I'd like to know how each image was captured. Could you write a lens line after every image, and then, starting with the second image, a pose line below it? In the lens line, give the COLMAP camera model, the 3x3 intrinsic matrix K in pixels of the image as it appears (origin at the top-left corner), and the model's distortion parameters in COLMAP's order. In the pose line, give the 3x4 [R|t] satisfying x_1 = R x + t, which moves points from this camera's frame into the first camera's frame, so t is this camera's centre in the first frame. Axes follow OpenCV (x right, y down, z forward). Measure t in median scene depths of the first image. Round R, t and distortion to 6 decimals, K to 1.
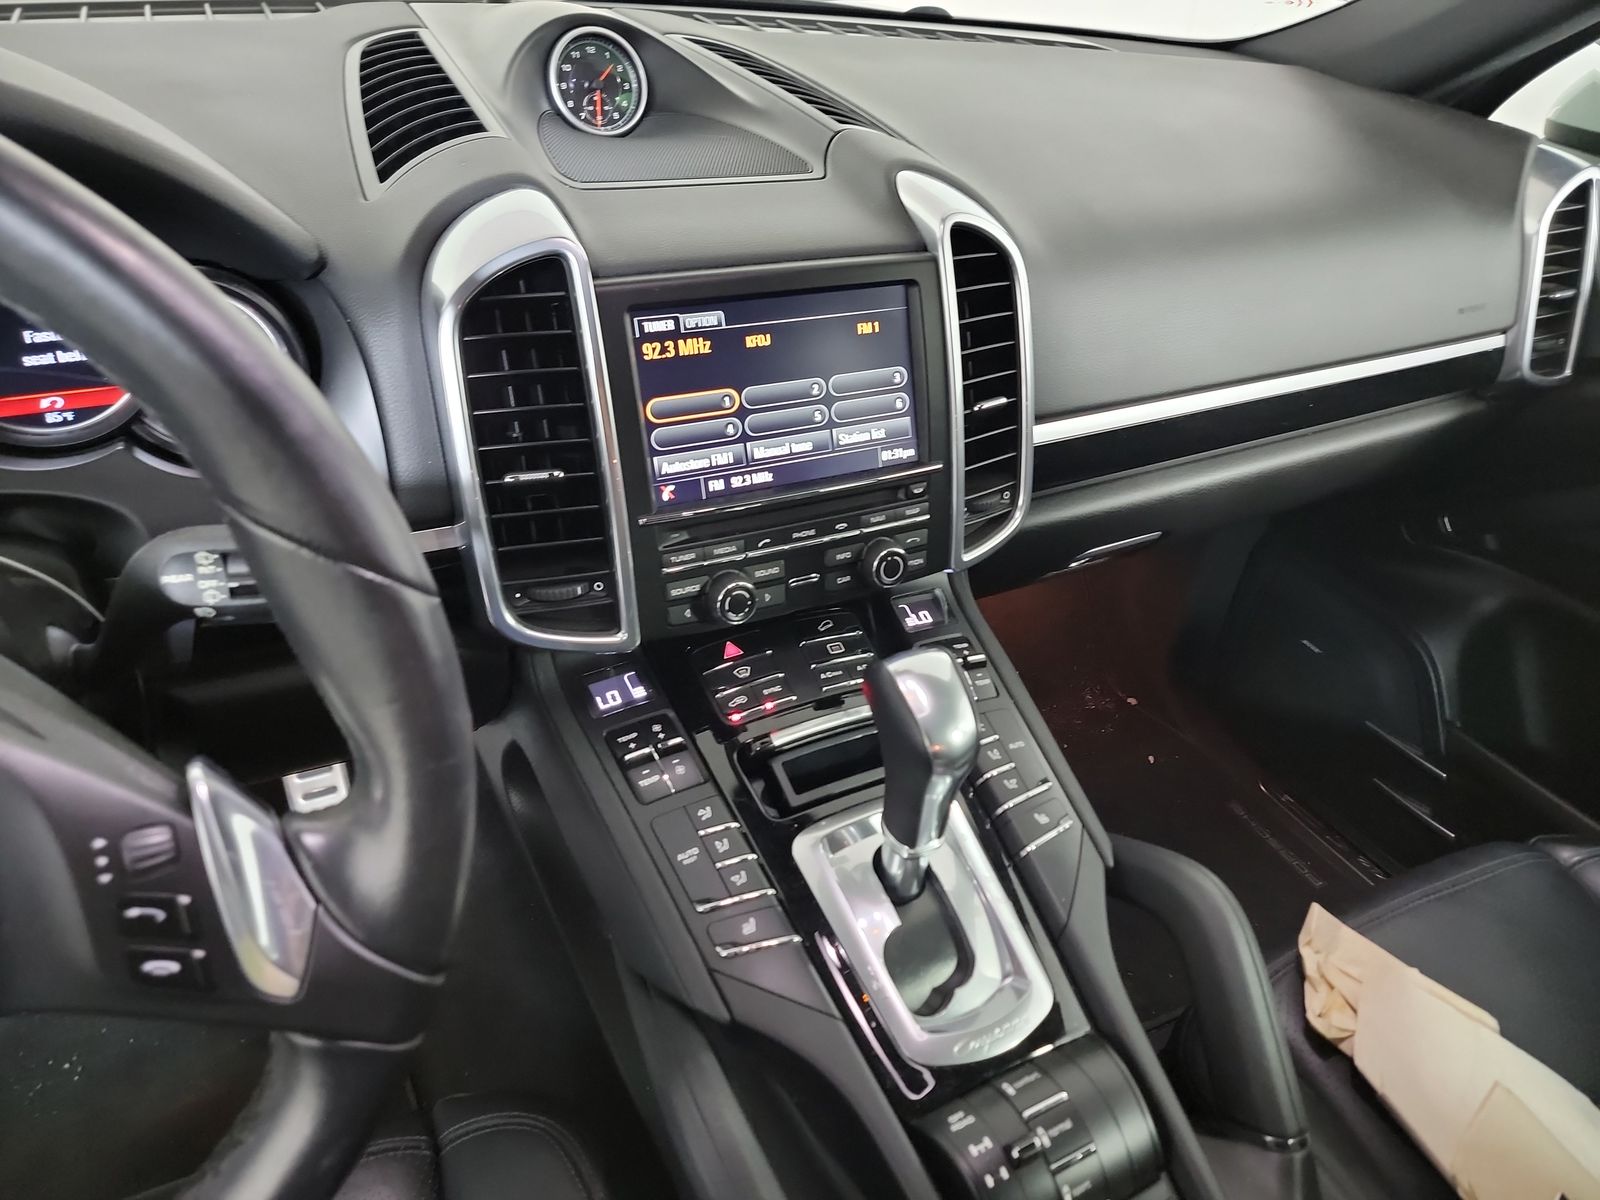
lens RADIAL K [[1111.1, 0, 800.0], [0, 1111.1, 600.0], [0, 0, 1]] dist [0.050304, -0.064892]
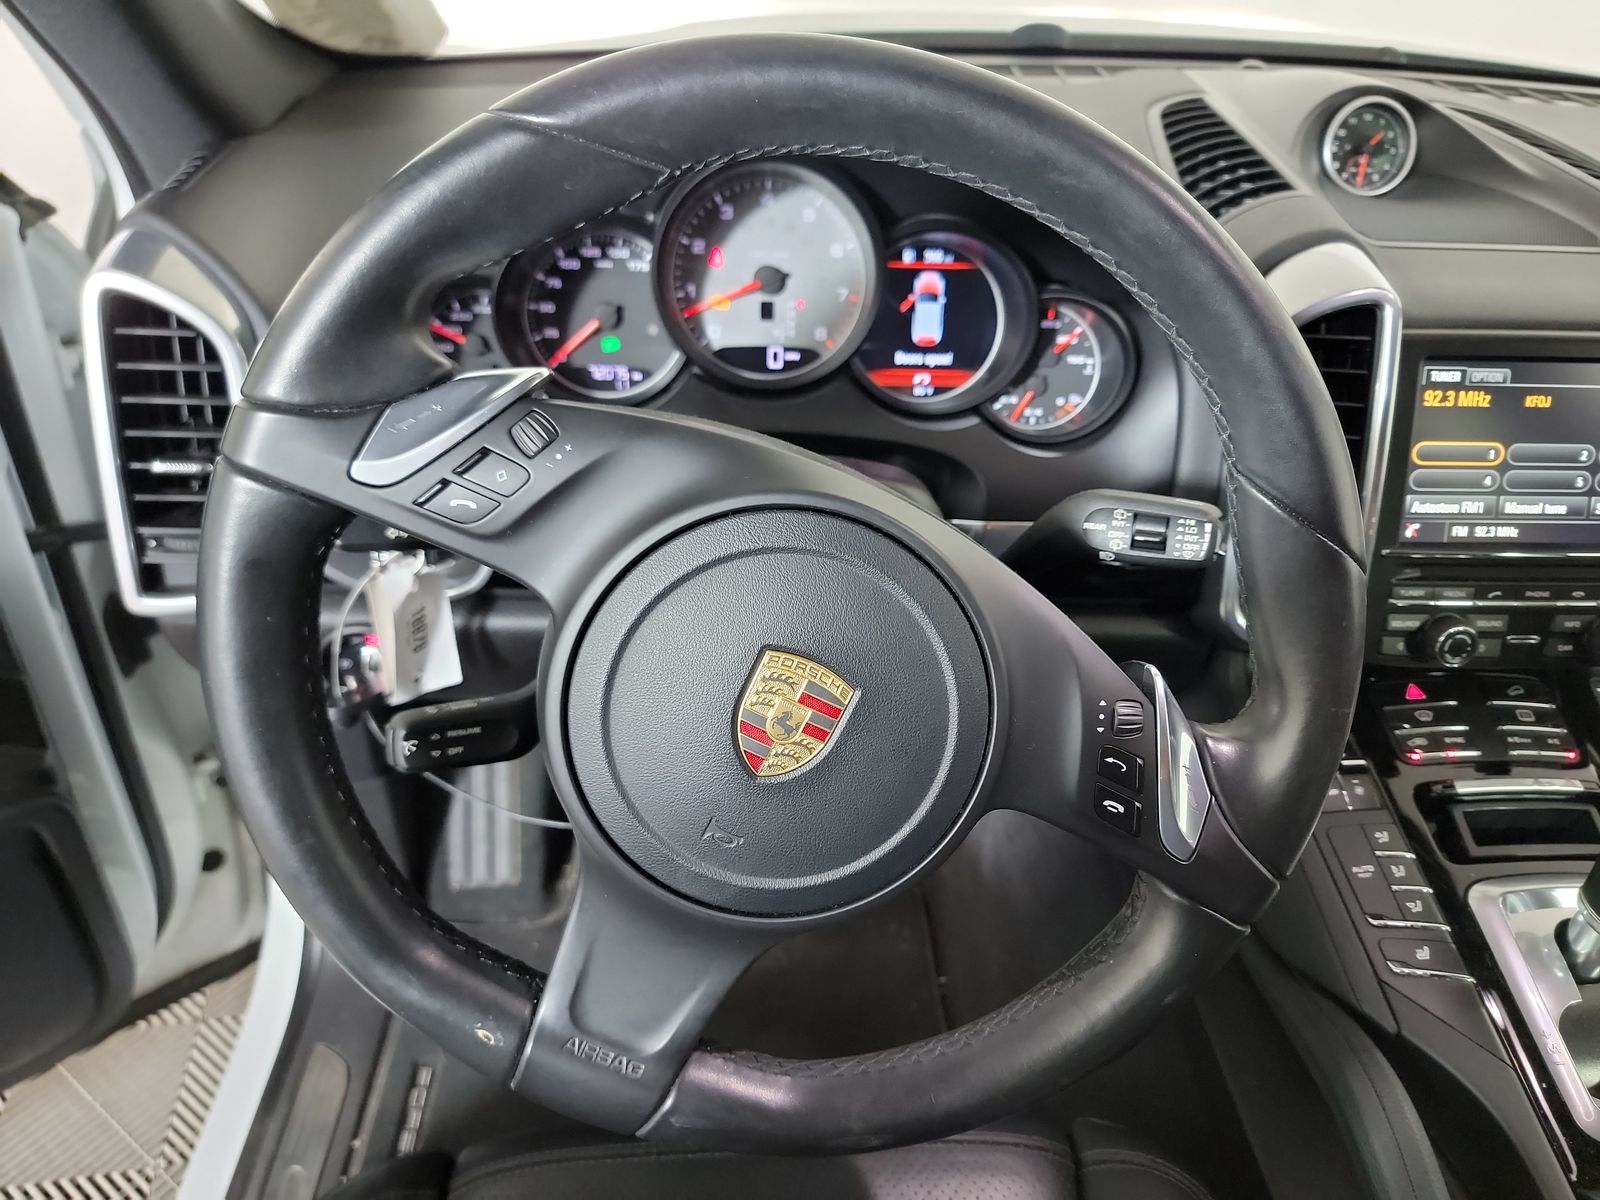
lens RADIAL K [[1121.2, 0, 800.1], [0, 1121.2, 579.1], [0, 0, 1]] dist [0.006810, -0.001451]
pose [[0.904636, 0.190343, -0.381317, -0.225074], [-0.207347, 0.978261, -0.003589, 0.072546], [0.372344, 0.082311, 0.924437, -0.199365]]
